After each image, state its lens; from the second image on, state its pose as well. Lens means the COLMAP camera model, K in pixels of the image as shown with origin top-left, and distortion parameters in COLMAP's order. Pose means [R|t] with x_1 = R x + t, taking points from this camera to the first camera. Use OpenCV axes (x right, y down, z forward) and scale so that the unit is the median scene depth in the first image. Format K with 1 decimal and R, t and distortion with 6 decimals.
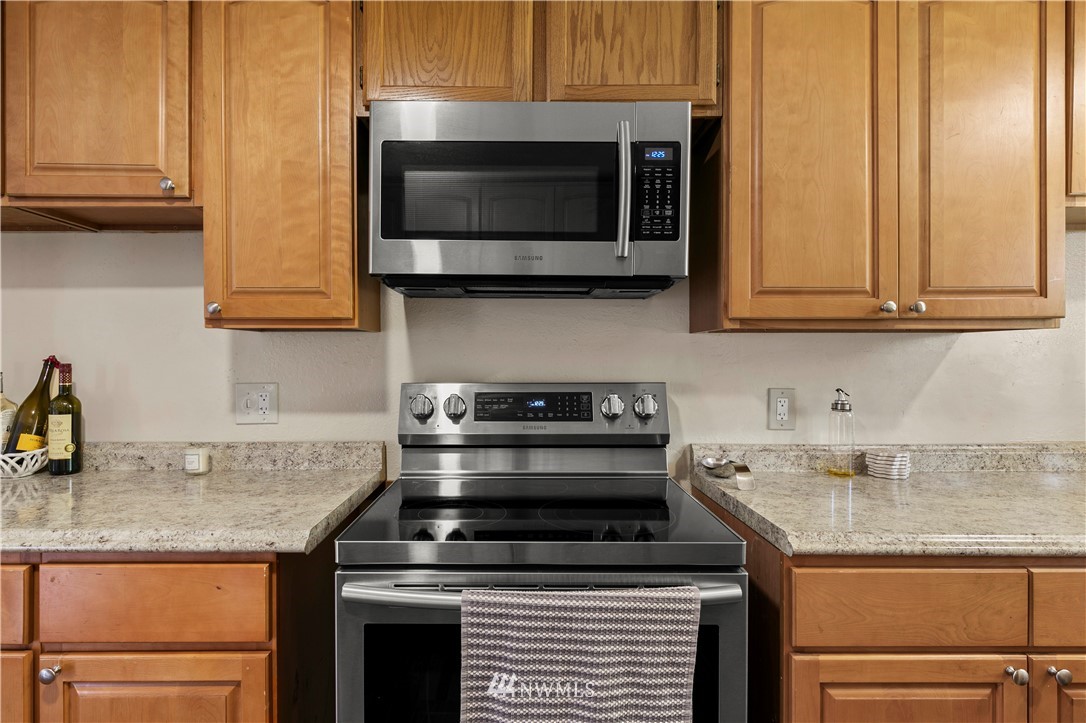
lens RADIAL K [[570.0, 0, 558.0], [0, 570.0, 359.6], [0, 0, 1]] dist [0.000655, 0.000010]
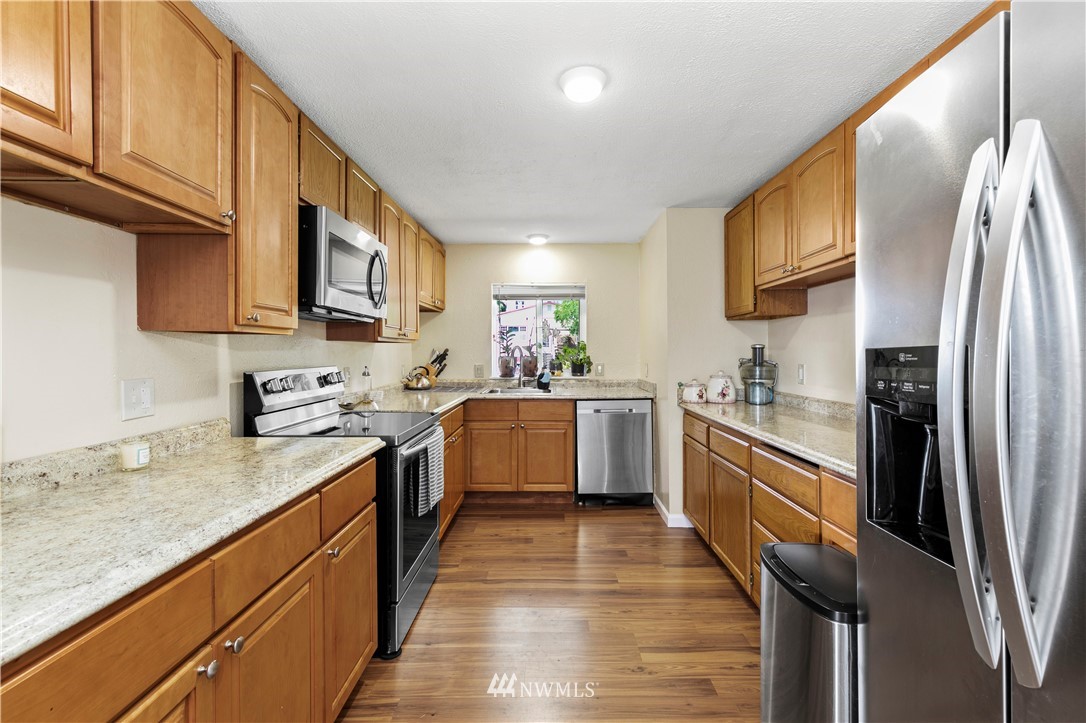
lens RADIAL K [[481.7, 0, 535.7], [0, 481.7, 359.6], [0, 0, 1]] dist [0.003124, -0.000292]
pose [[0.025182, -0.016877, 0.999540, -1.442842], [-0.004704, 0.999844, 0.017000, -0.013211], [-0.999672, -0.005130, 0.025099, 0.259987]]
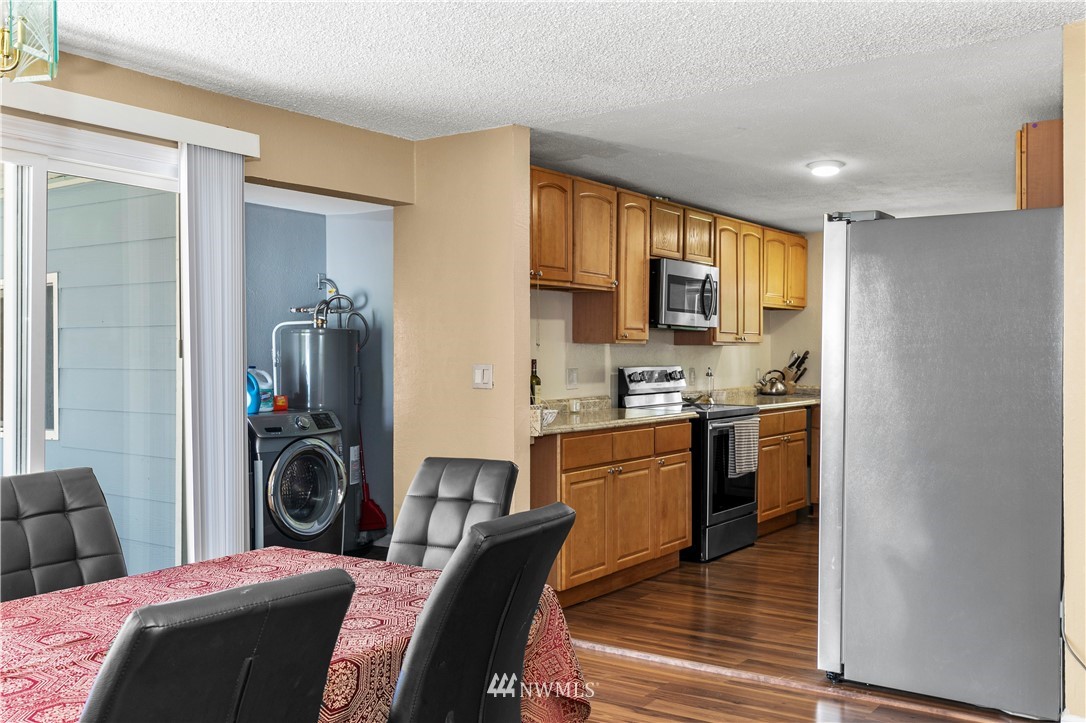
lens RADIAL K [[979.2, 0, 543.0], [0, 979.2, 361.5], [0, 0, 1]] dist [-0.420492, 0.000847]
pose [[0.585928, -0.007250, 0.810331, -3.477929], [-0.003075, 0.999933, 0.011170, -0.022834], [-0.810357, -0.009037, 0.585866, -0.950515]]
